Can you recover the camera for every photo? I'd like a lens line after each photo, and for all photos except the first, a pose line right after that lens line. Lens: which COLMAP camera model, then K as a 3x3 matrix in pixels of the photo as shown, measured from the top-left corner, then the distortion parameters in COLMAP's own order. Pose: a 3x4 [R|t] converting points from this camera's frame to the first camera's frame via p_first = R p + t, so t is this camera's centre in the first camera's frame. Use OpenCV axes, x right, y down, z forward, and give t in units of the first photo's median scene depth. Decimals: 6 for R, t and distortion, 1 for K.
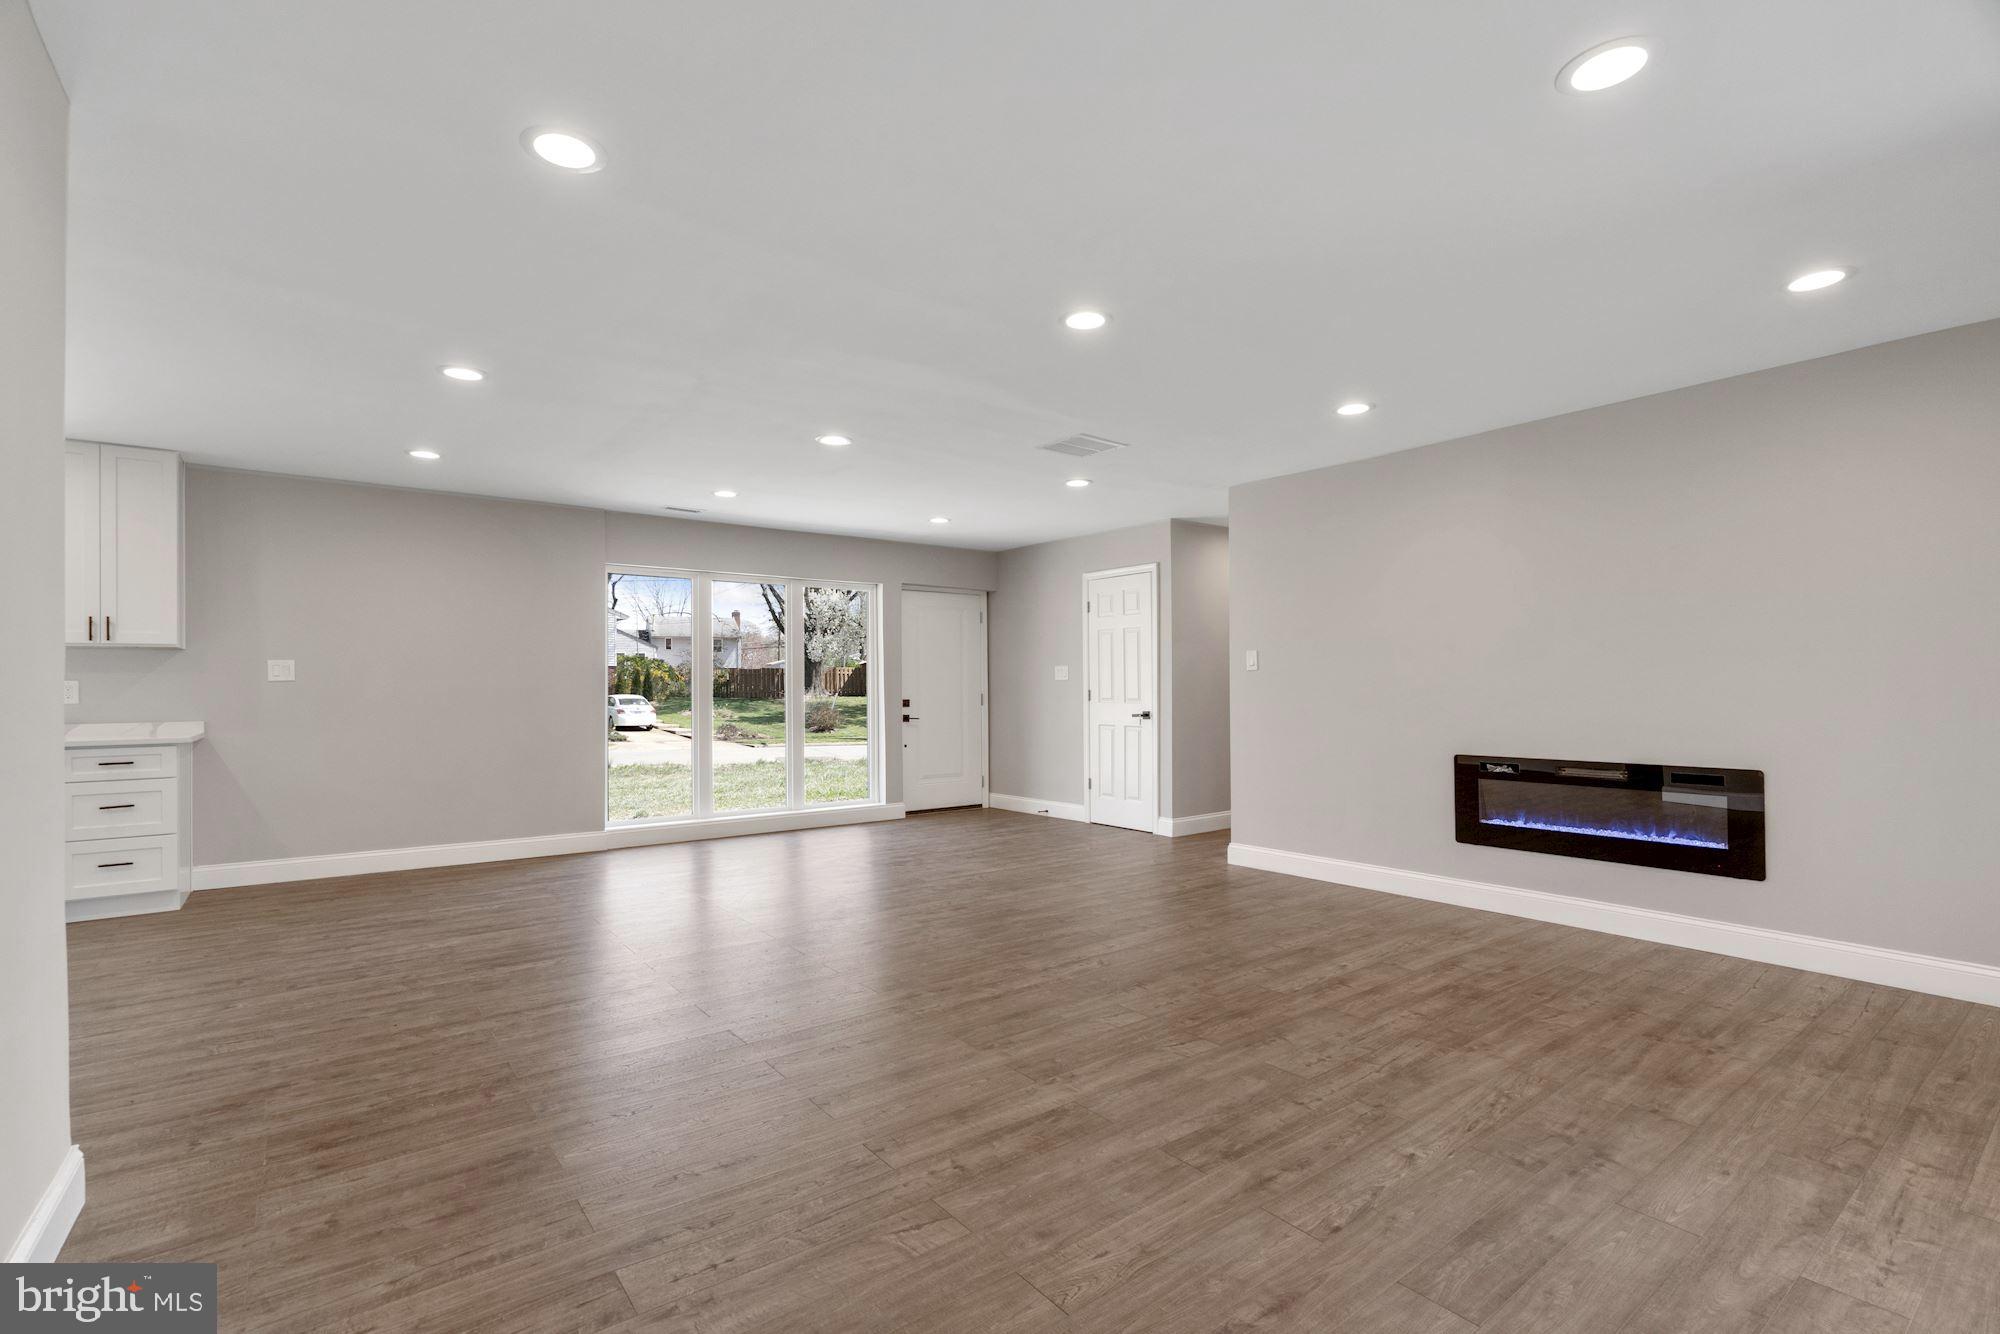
lens RADIAL K [[910.2, 0, 999.6], [0, 910.2, 691.7], [0, 0, 1]] dist [-0.008714, 0.004935]
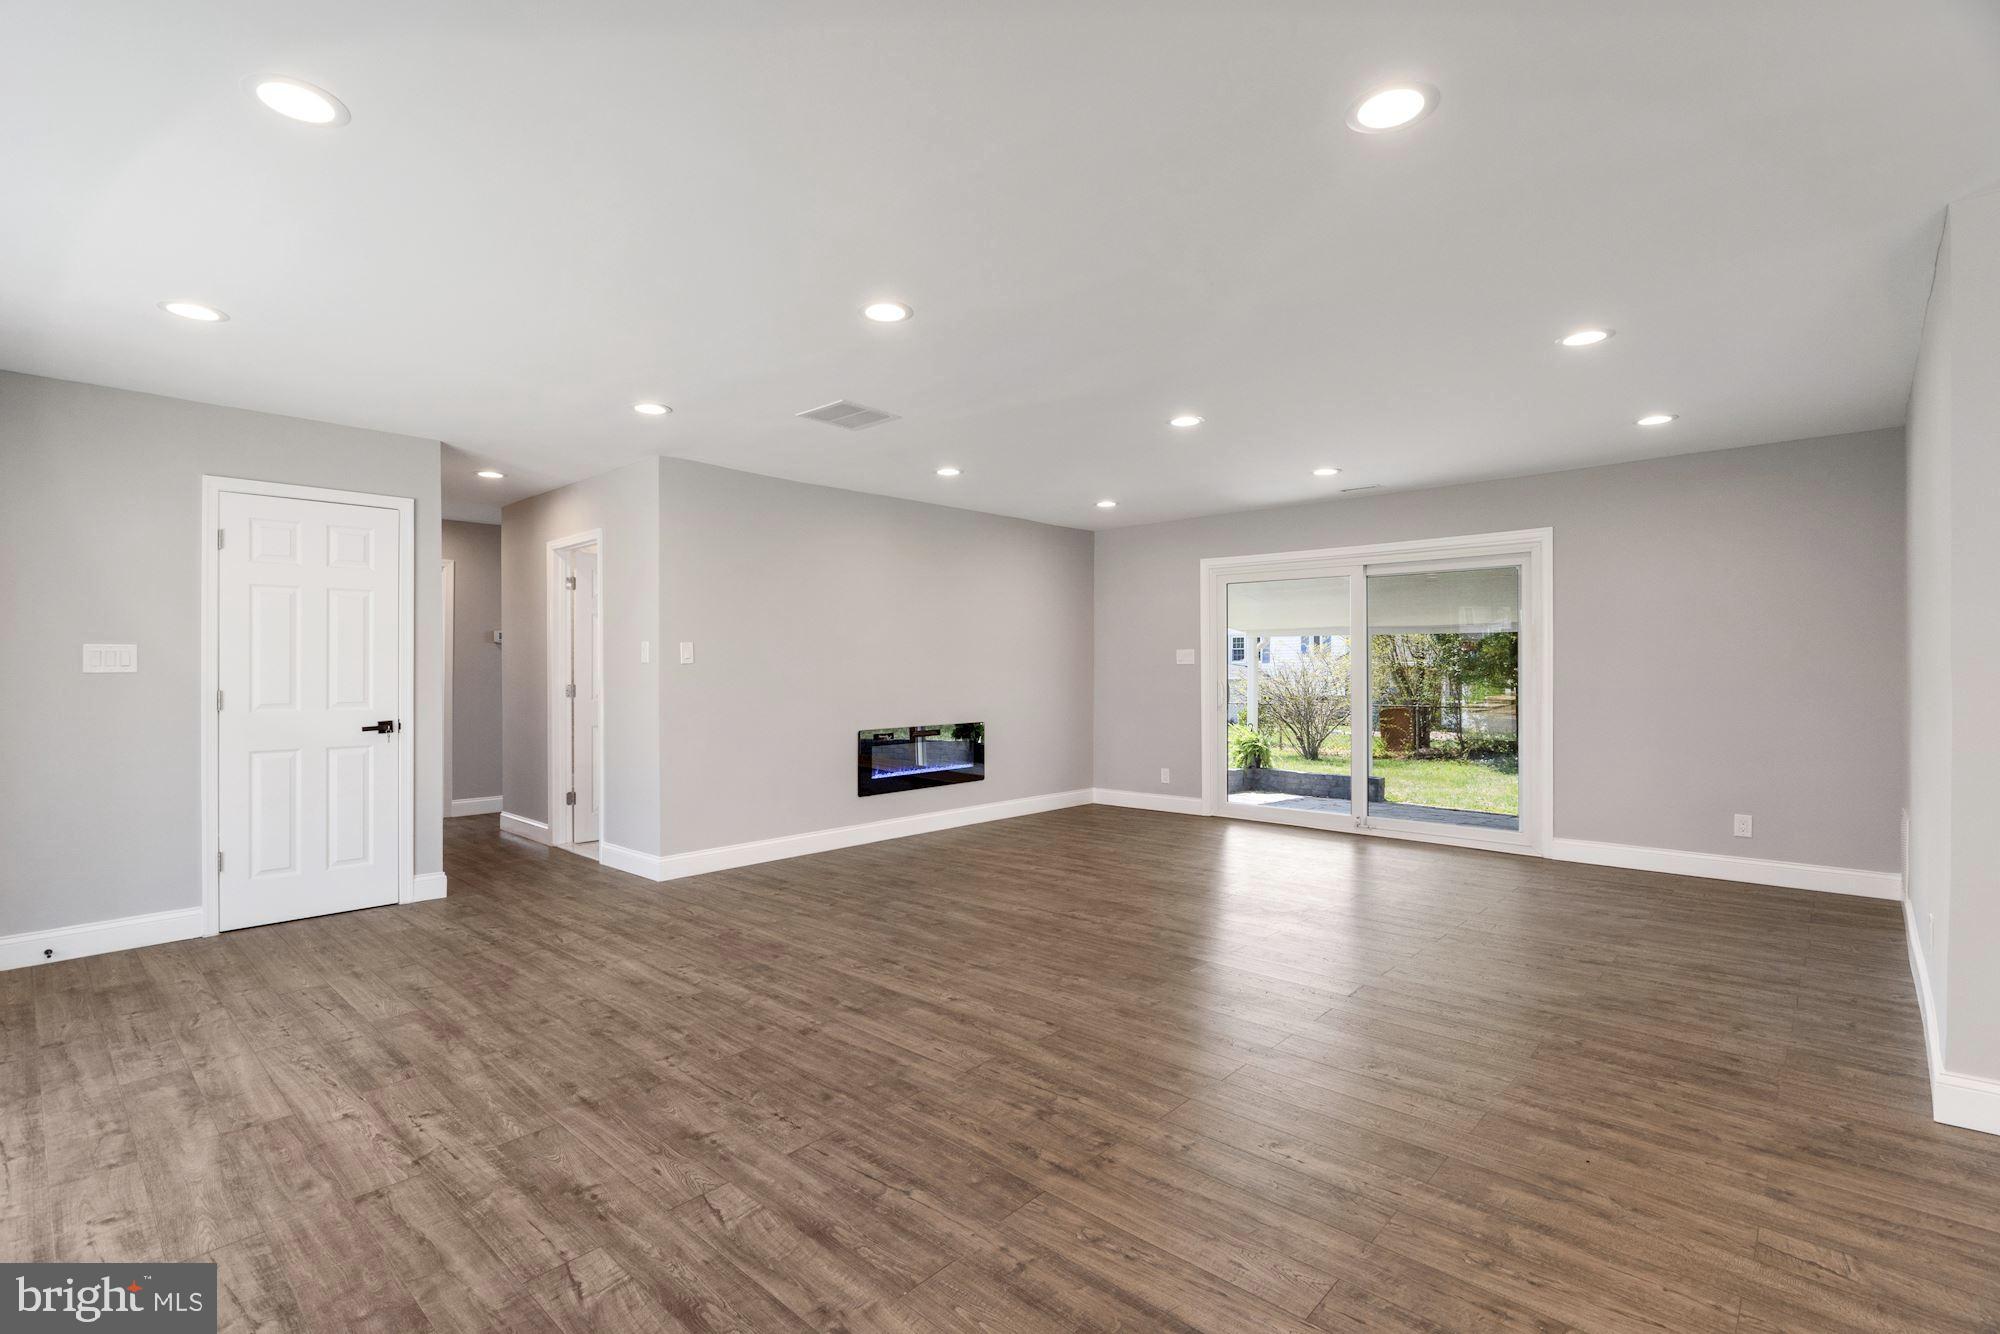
lens RADIAL K [[915.8, 0, 993.4], [0, 915.8, 668.1], [0, 0, 1]] dist [-0.002840, 0.000642]
pose [[-0.167255, 0.005130, 0.985900, -1.014301], [0.007542, 0.999964, -0.003923, -0.019113], [-0.985885, 0.006779, -0.167287, 1.231679]]
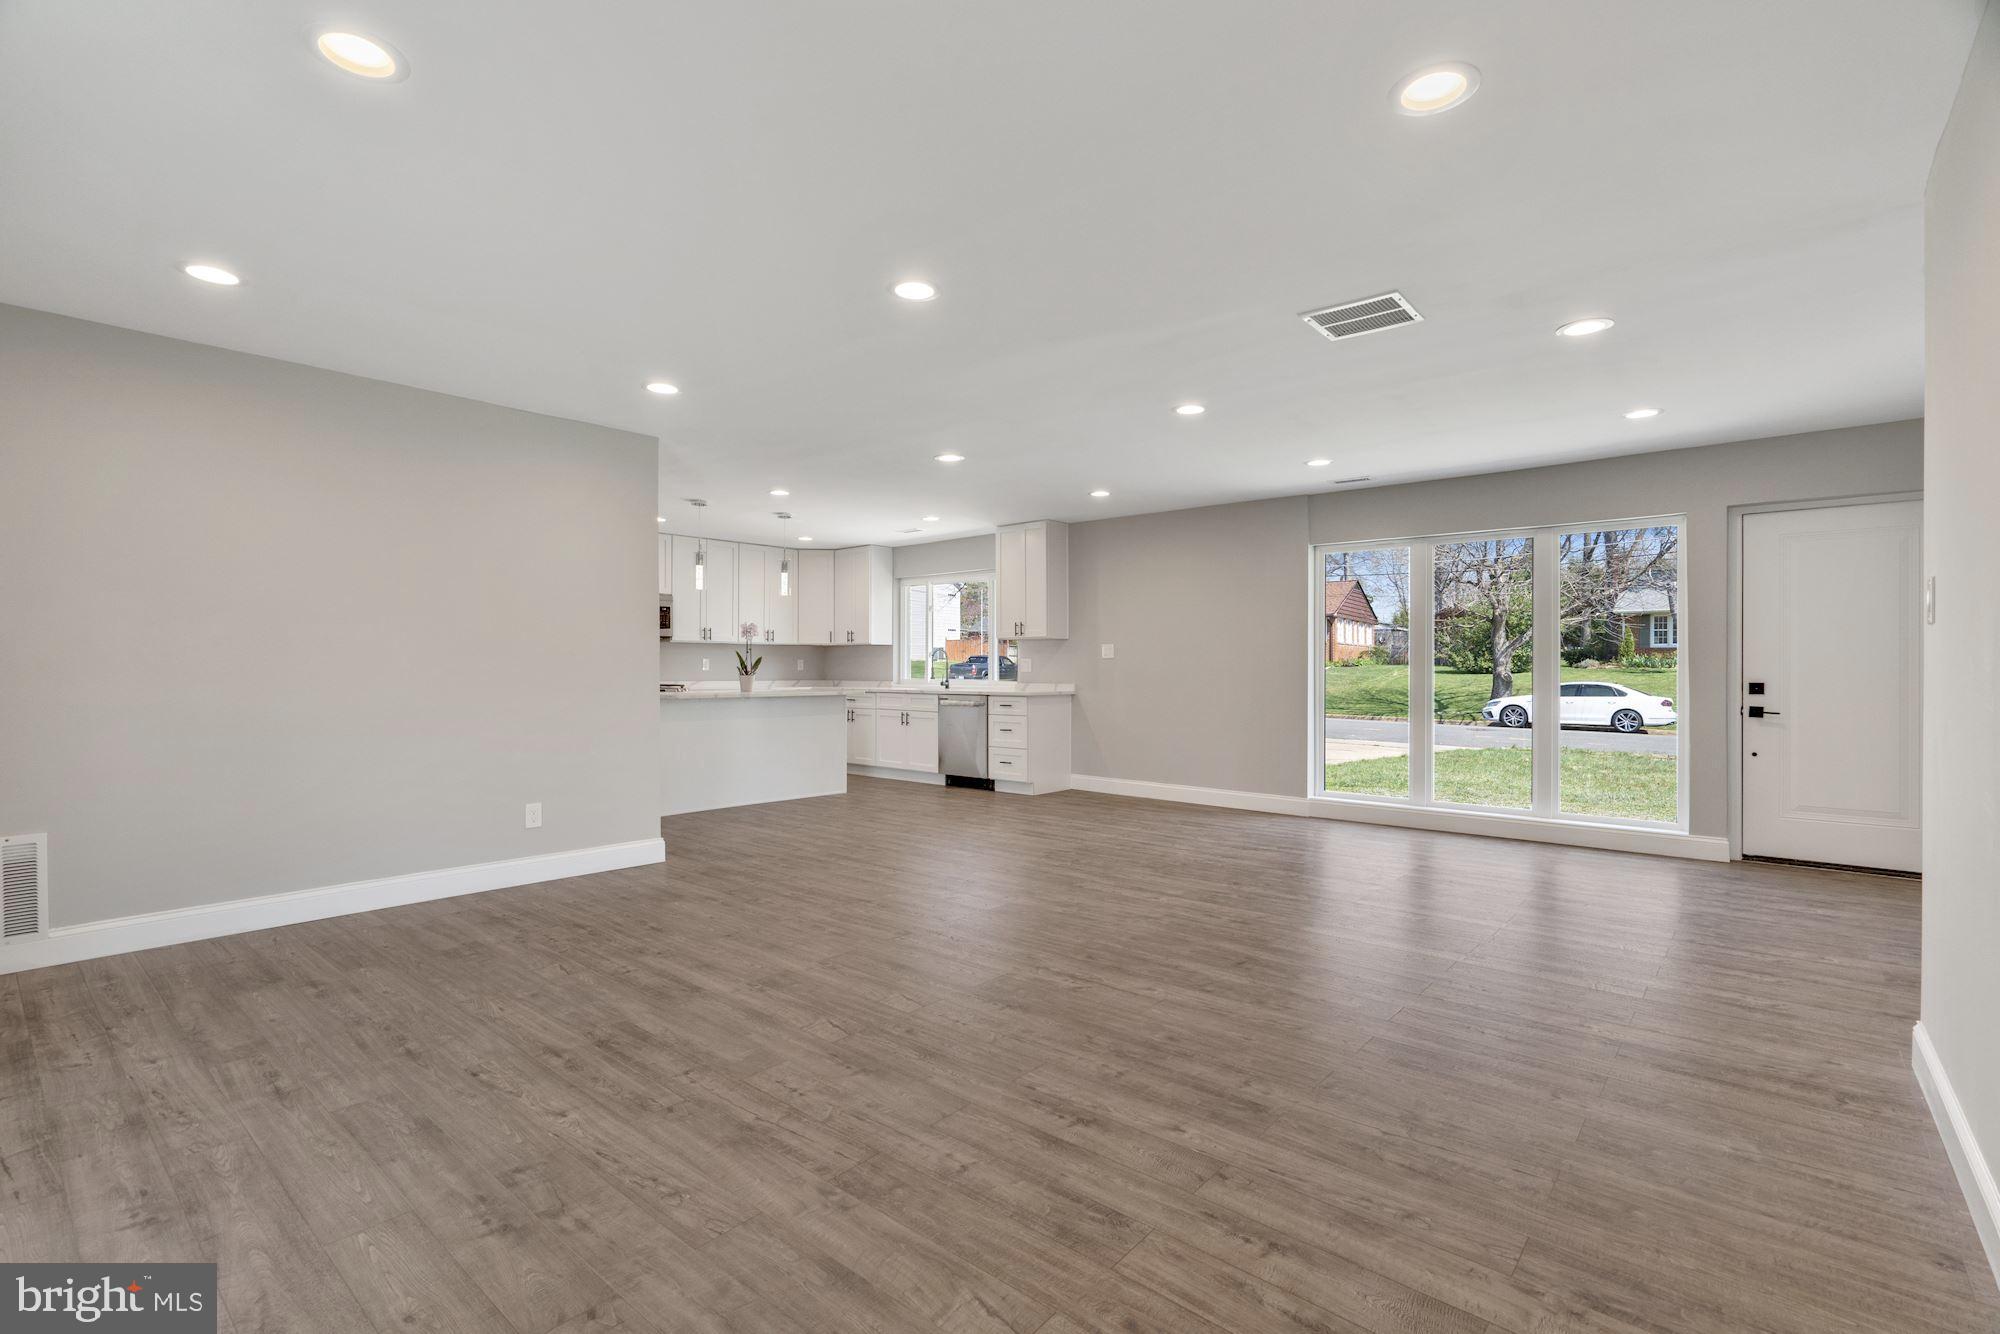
lens RADIAL K [[907.2, 0, 998.3], [0, 907.2, 675.5], [0, 0, 1]] dist [-0.002397, 0.001711]
pose [[0.205870, 0.013974, -0.978479, 0.871697], [-0.005684, 0.999898, 0.013084, -0.003942], [0.978563, 0.002868, 0.205929, 0.709831]]
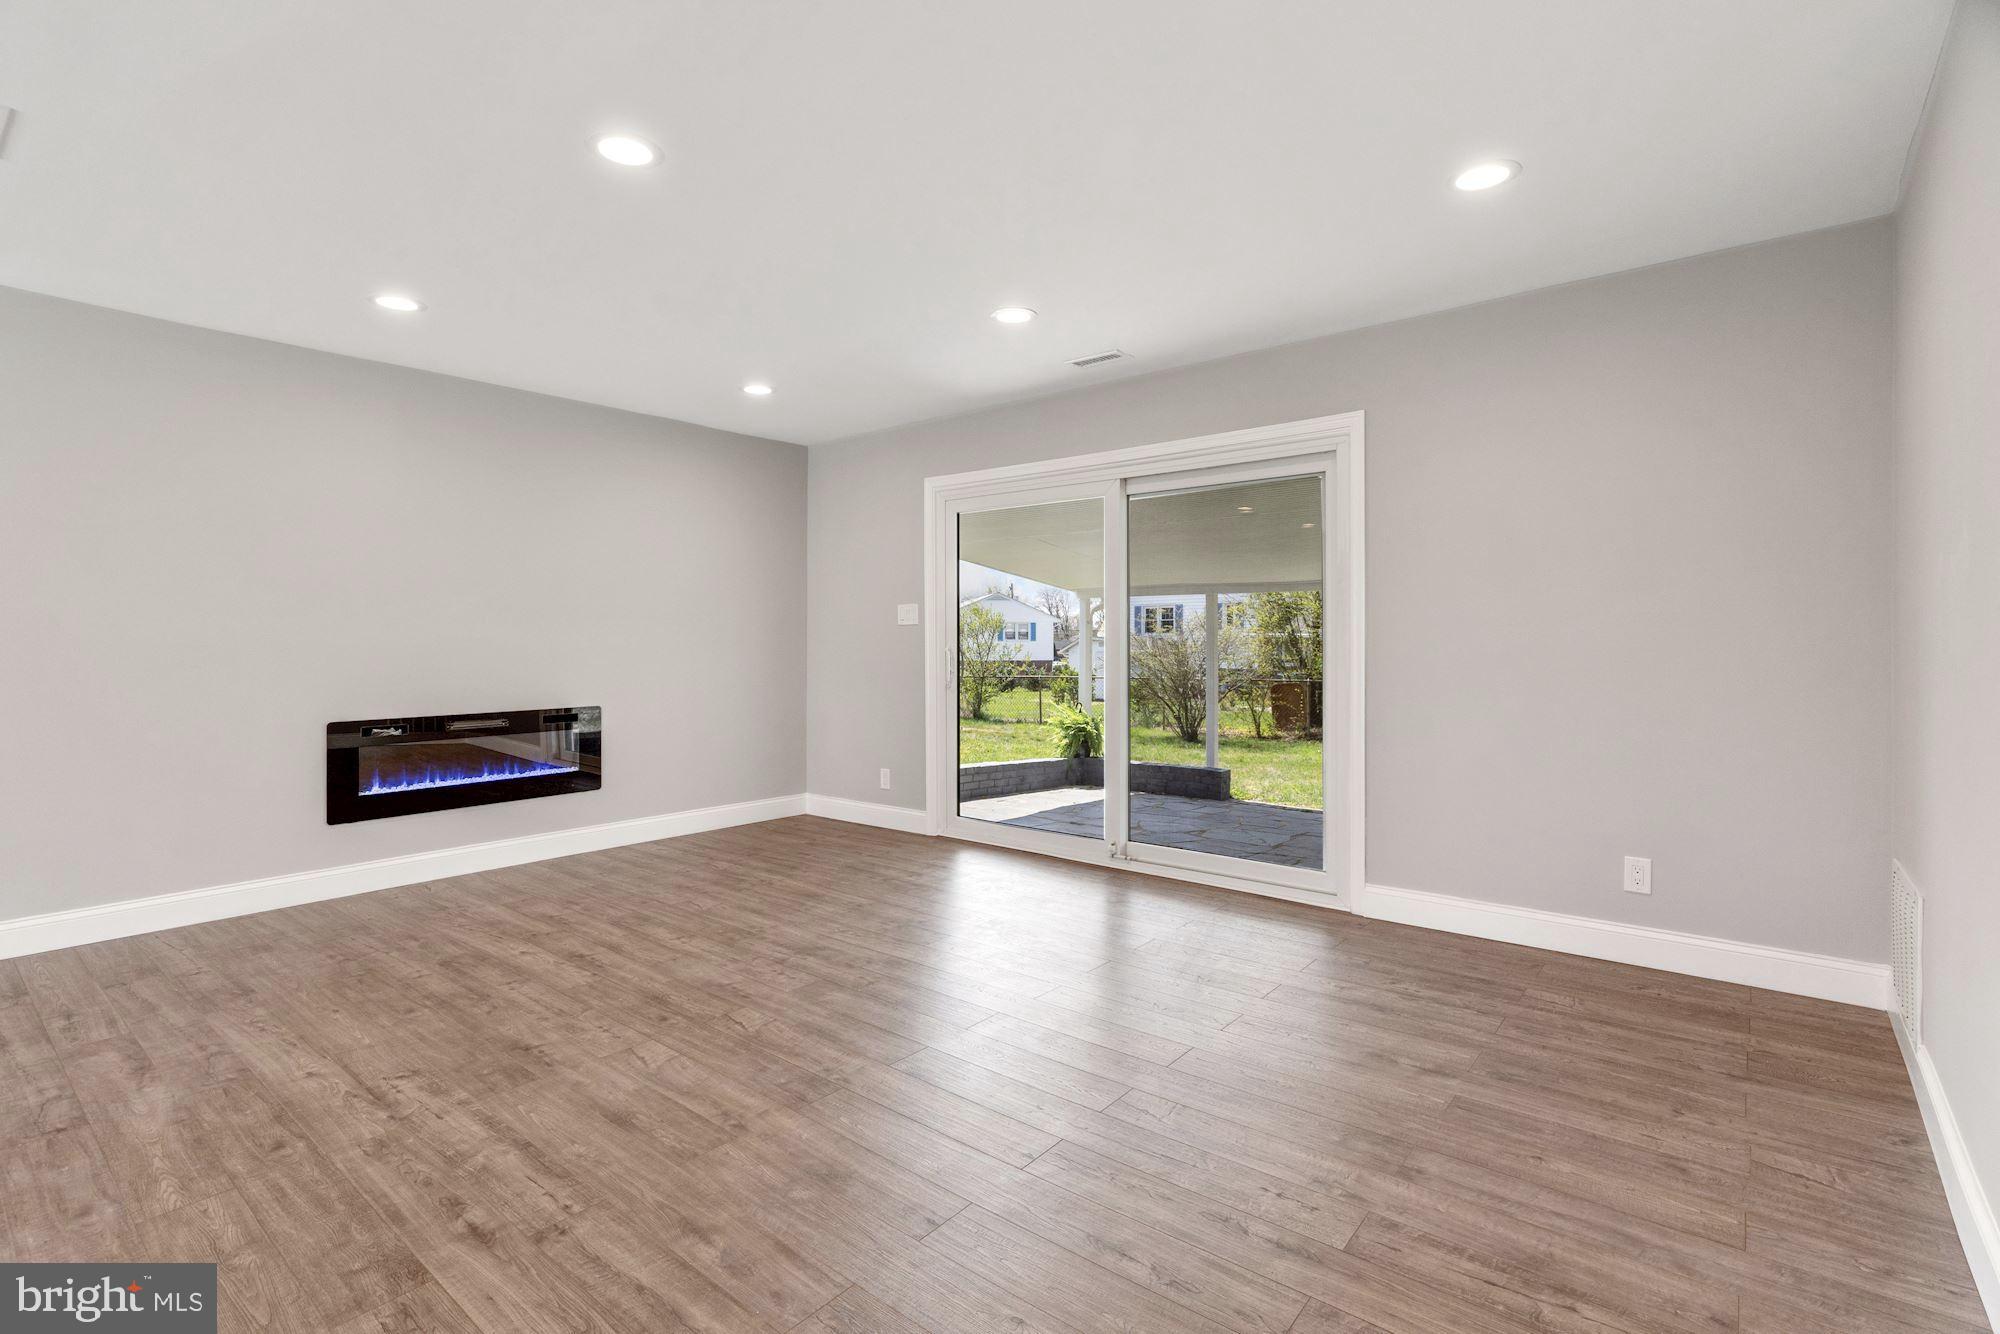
lens RADIAL K [[924.7, 0, 988.7], [0, 924.7, 636.5], [0, 0, 1]] dist [-0.000558, 0.000773]
pose [[-0.221572, 0.009604, 0.975097, -0.577826], [0.006239, 0.999945, -0.008431, -0.000681], [-0.975124, 0.004216, -0.221620, 0.702191]]
